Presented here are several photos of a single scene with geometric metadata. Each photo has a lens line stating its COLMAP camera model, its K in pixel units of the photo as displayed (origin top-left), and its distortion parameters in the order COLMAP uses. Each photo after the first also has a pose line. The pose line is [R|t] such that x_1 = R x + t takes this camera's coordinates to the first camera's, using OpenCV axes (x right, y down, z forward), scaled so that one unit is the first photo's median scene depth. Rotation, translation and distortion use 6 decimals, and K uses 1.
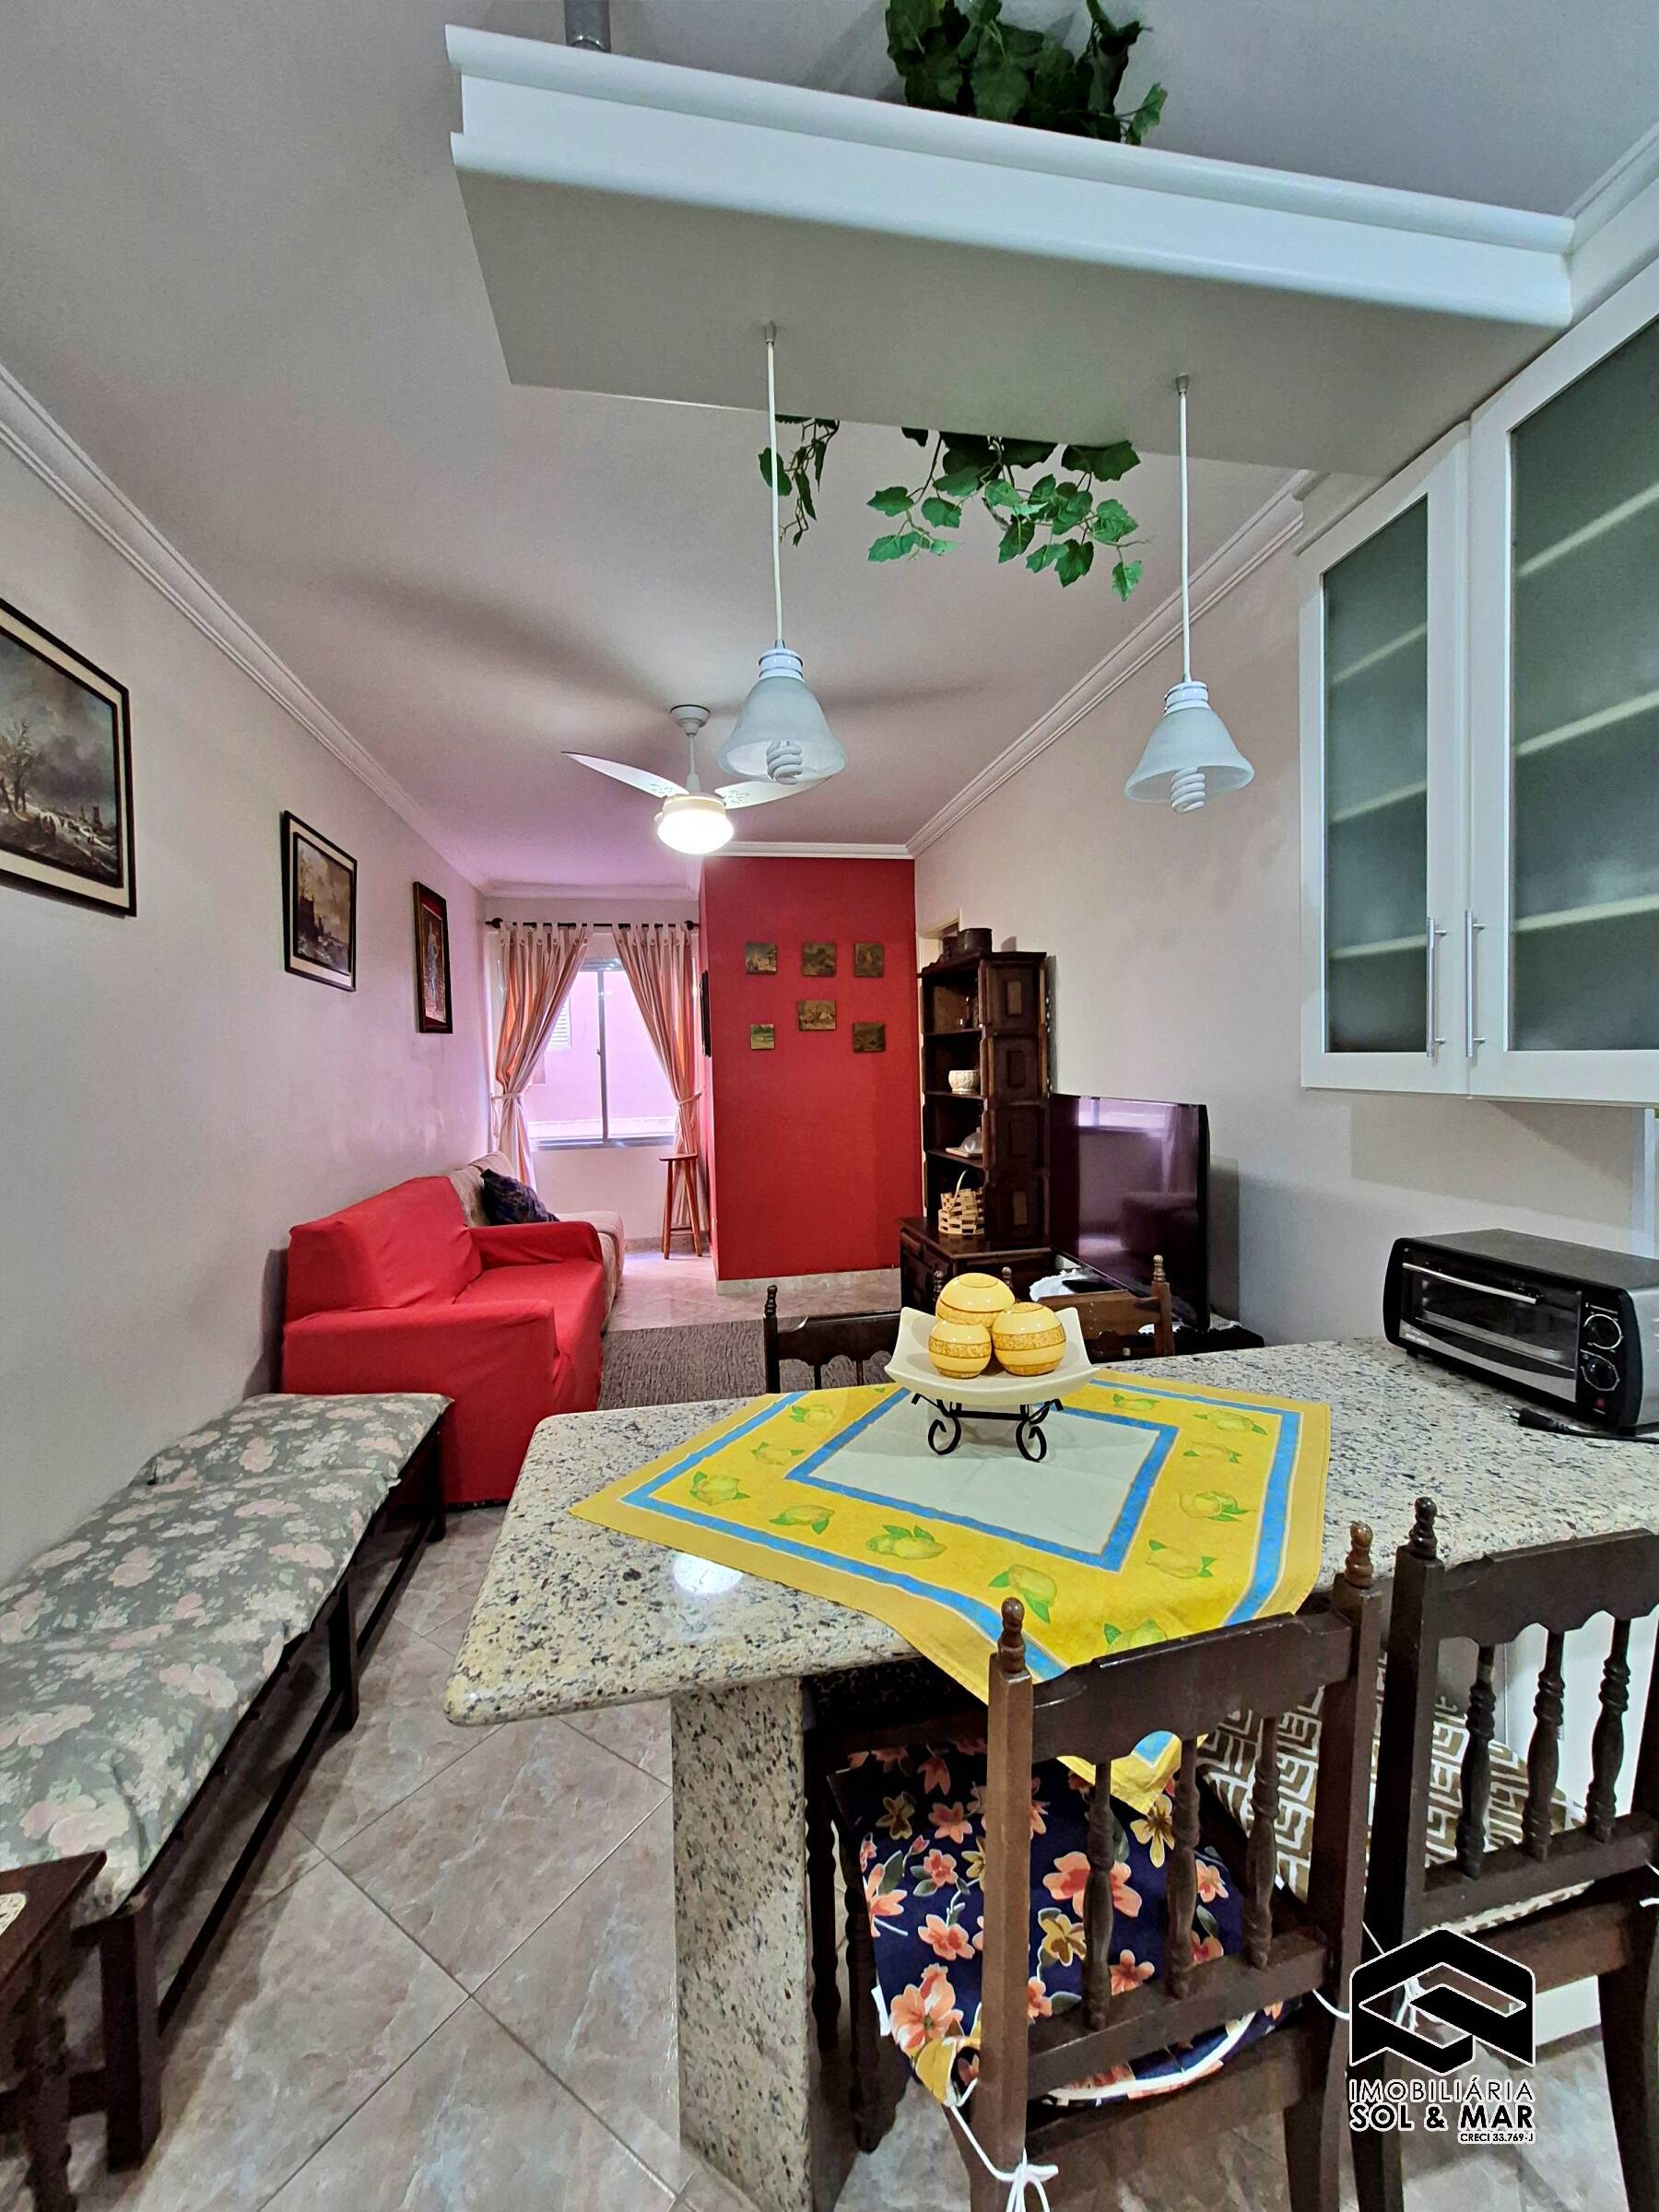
lens RADIAL K [[868.1, 0, 839.3], [0, 868.1, 1086.9], [0, 0, 1]] dist [0.003995, 0.000269]
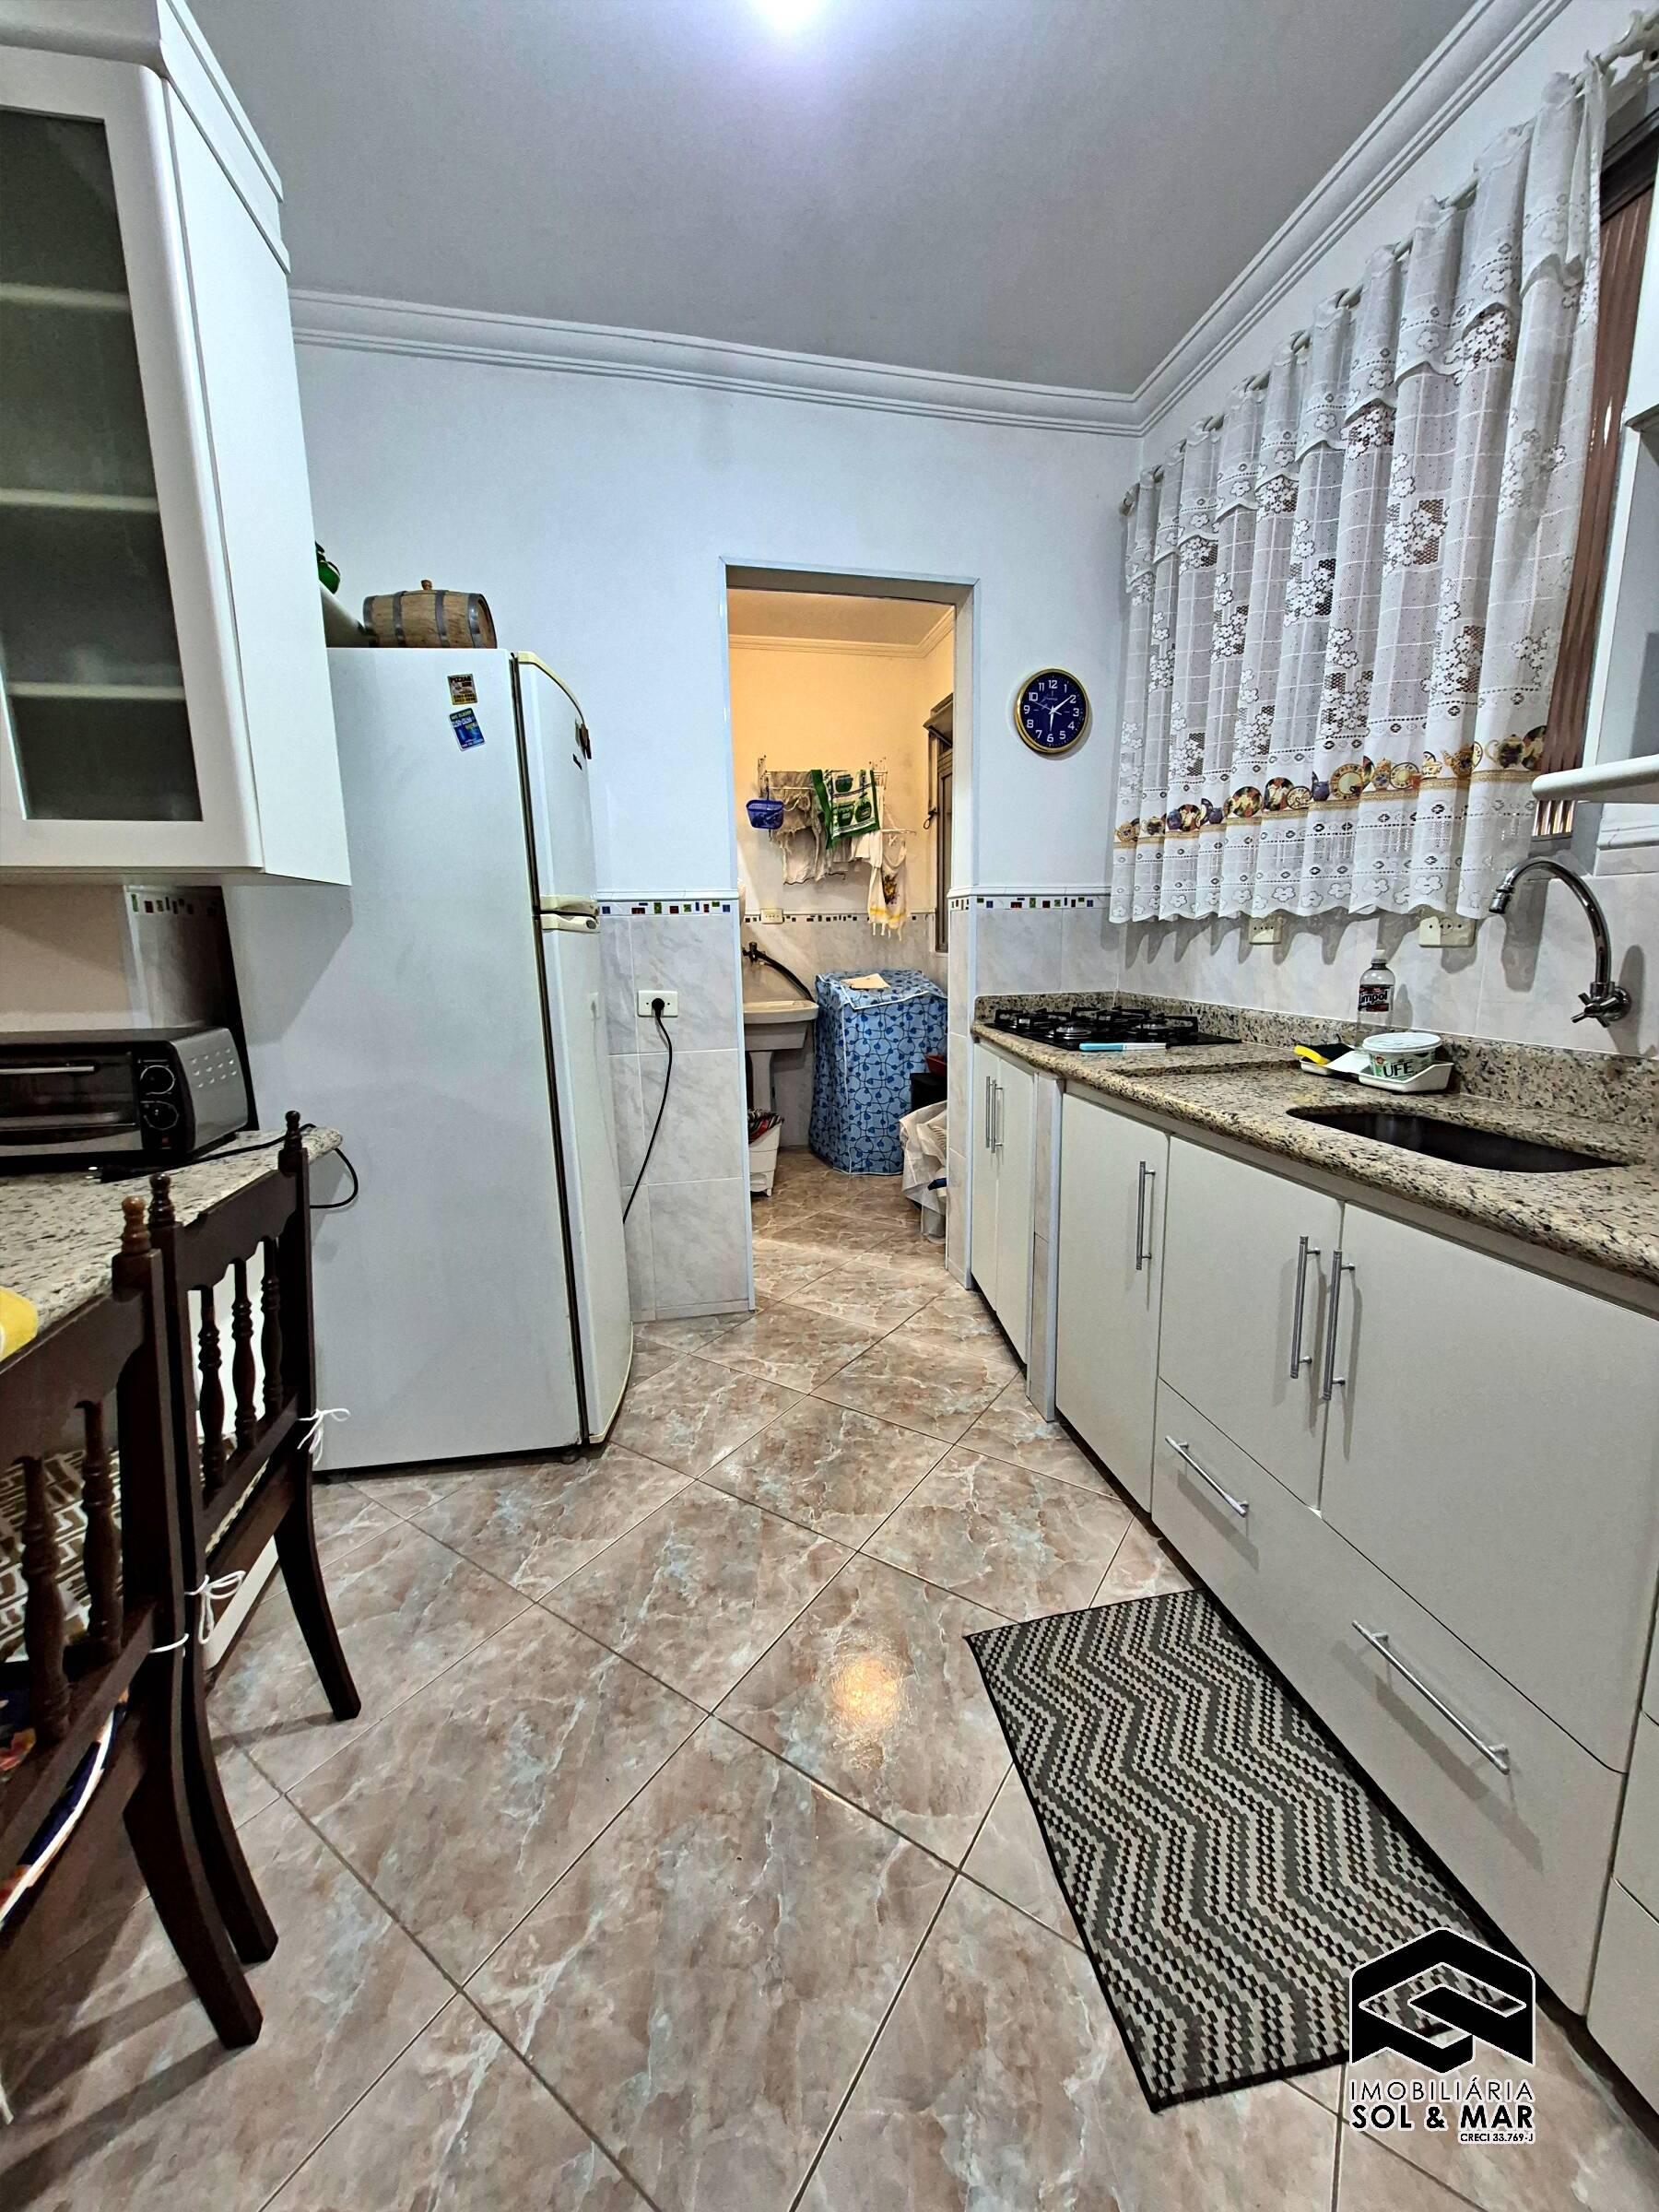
lens RADIAL K [[861.7, 0, 837.0], [0, 861.7, 1089.8], [0, 0, 1]] dist [0.005704, -0.000375]
pose [[-0.000328, -0.149912, 0.988699, -0.092117], [0.048451, 0.987536, 0.149751, 0.057625], [-0.998826, 0.047952, 0.006939, 0.029971]]
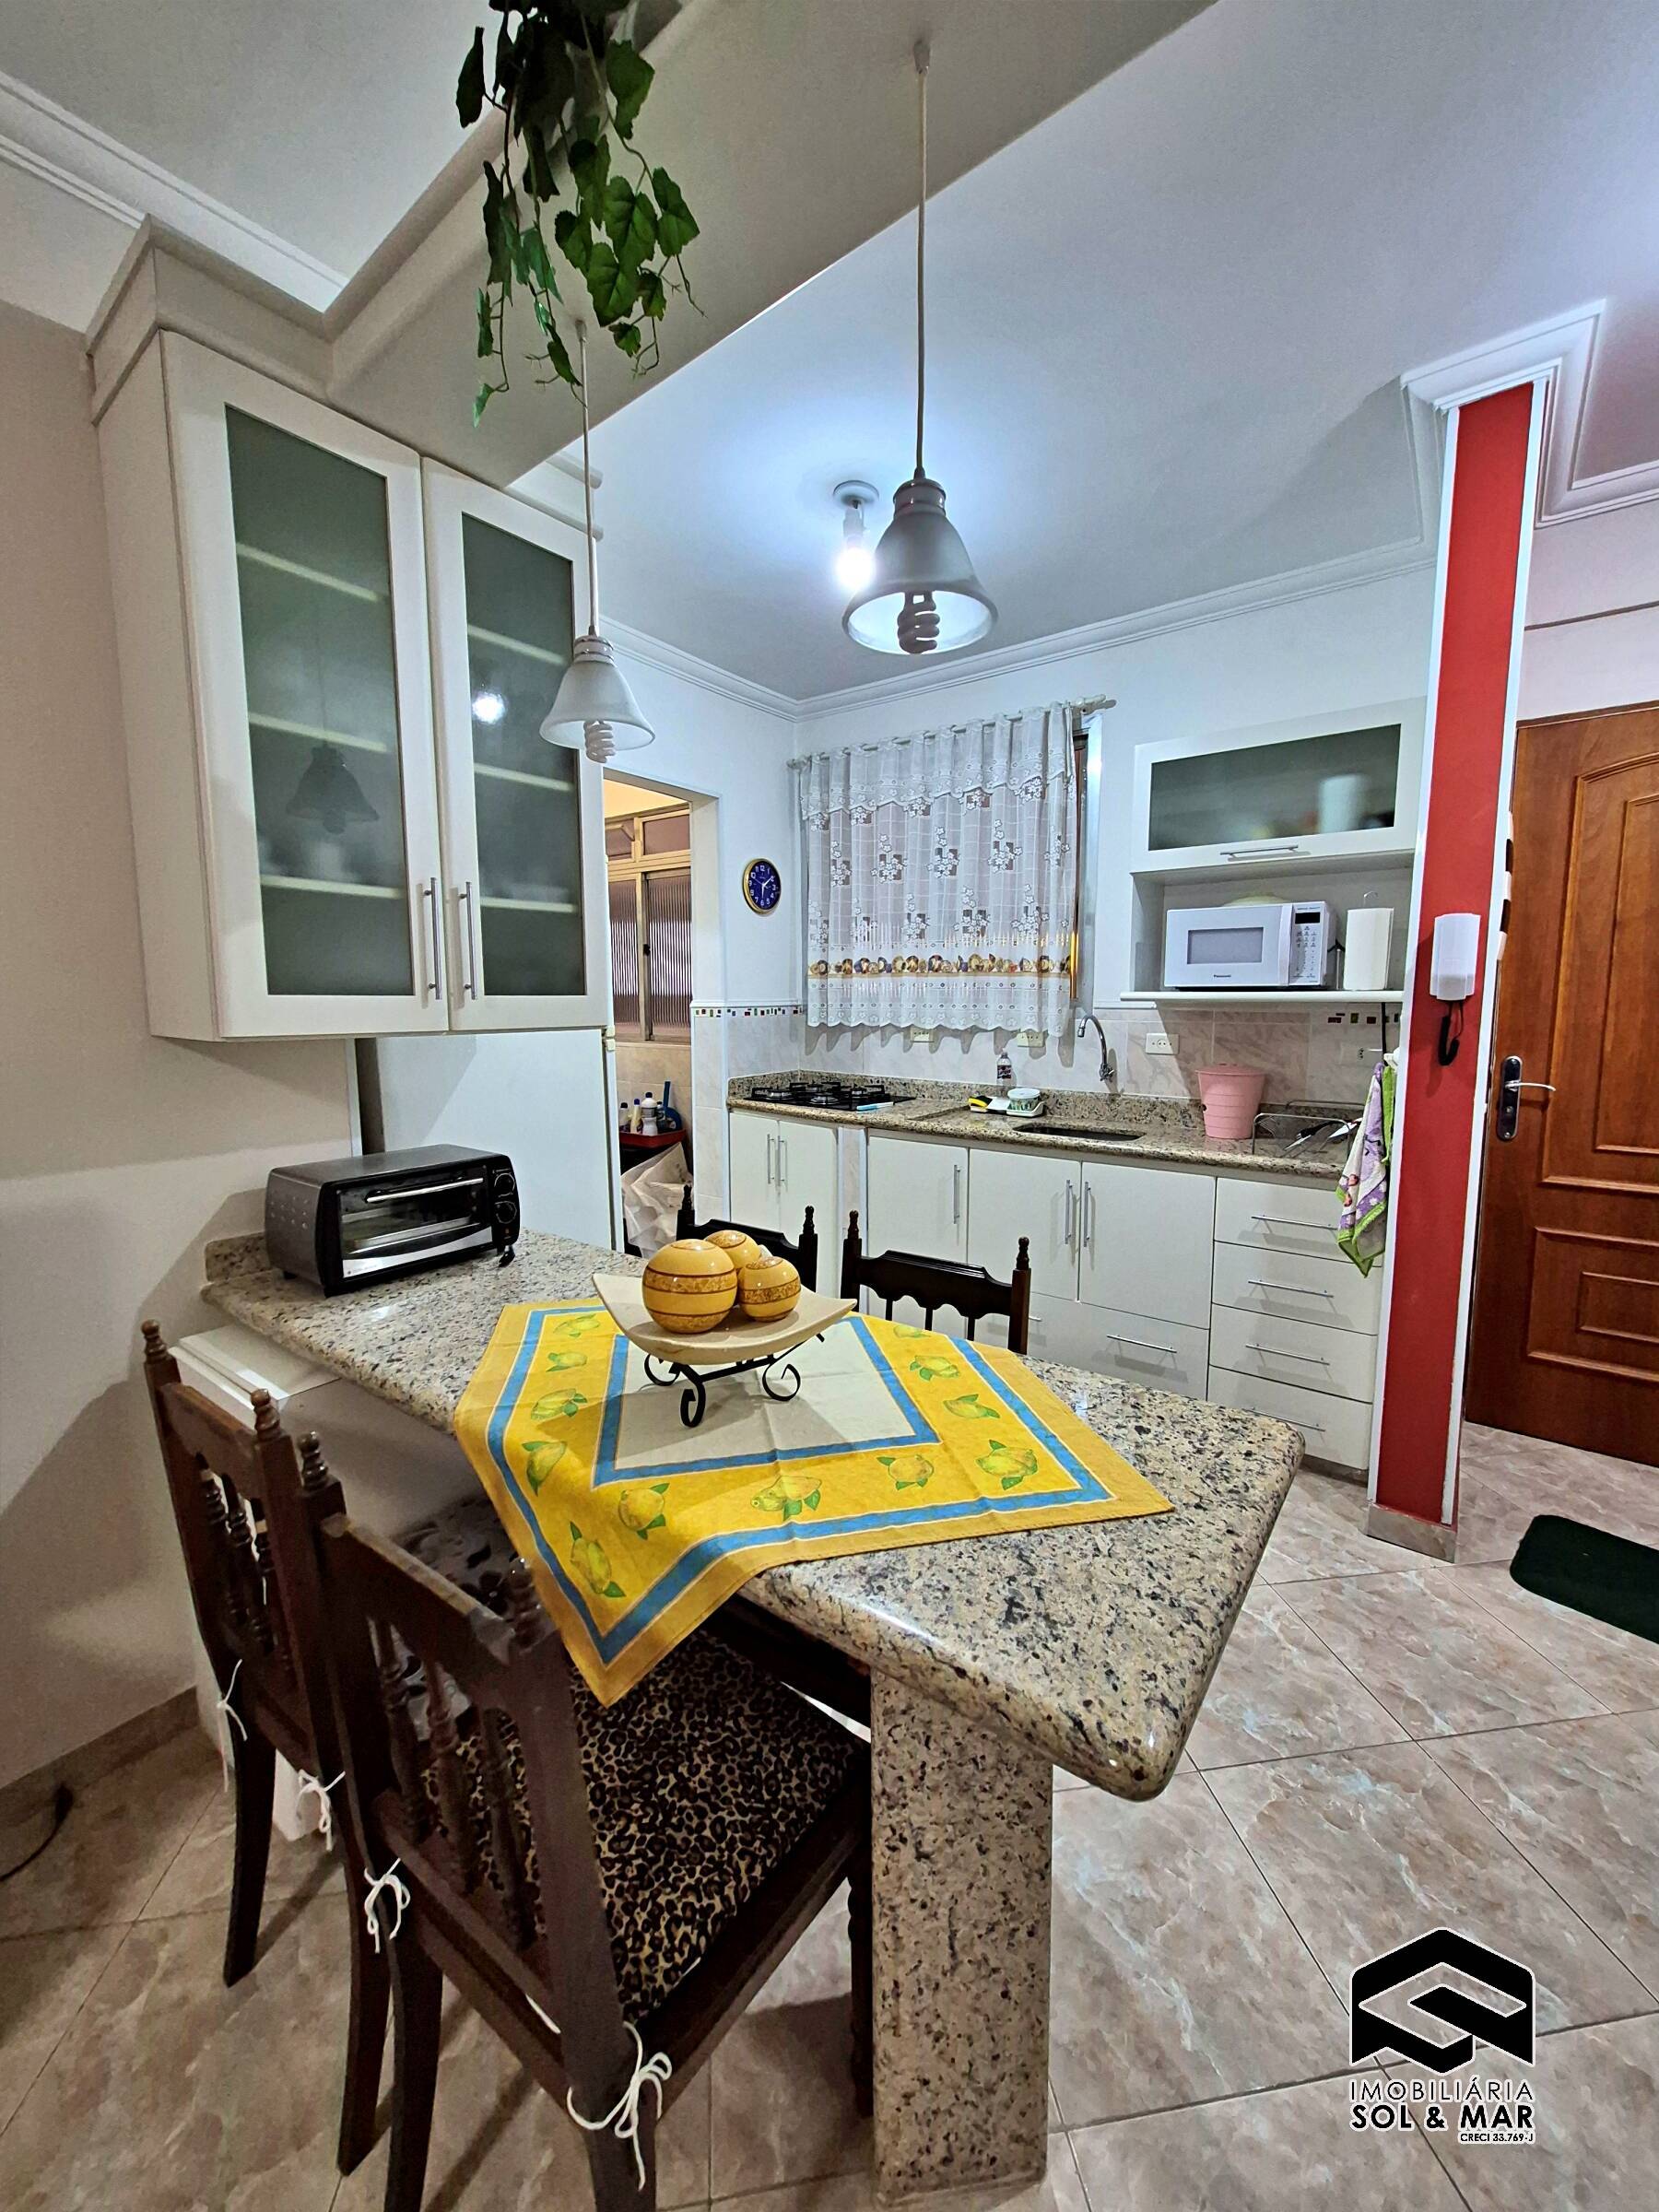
lens RADIAL K [[864.2, 0, 836.0], [0, 864.2, 1091.5], [0, 0, 1]] dist [0.005155, -0.000727]
pose [[-0.664067, -0.057619, 0.745449, -0.210816], [0.045635, 0.992044, 0.117332, -0.009590], [-0.746279, 0.111935, -0.656154, 0.529846]]
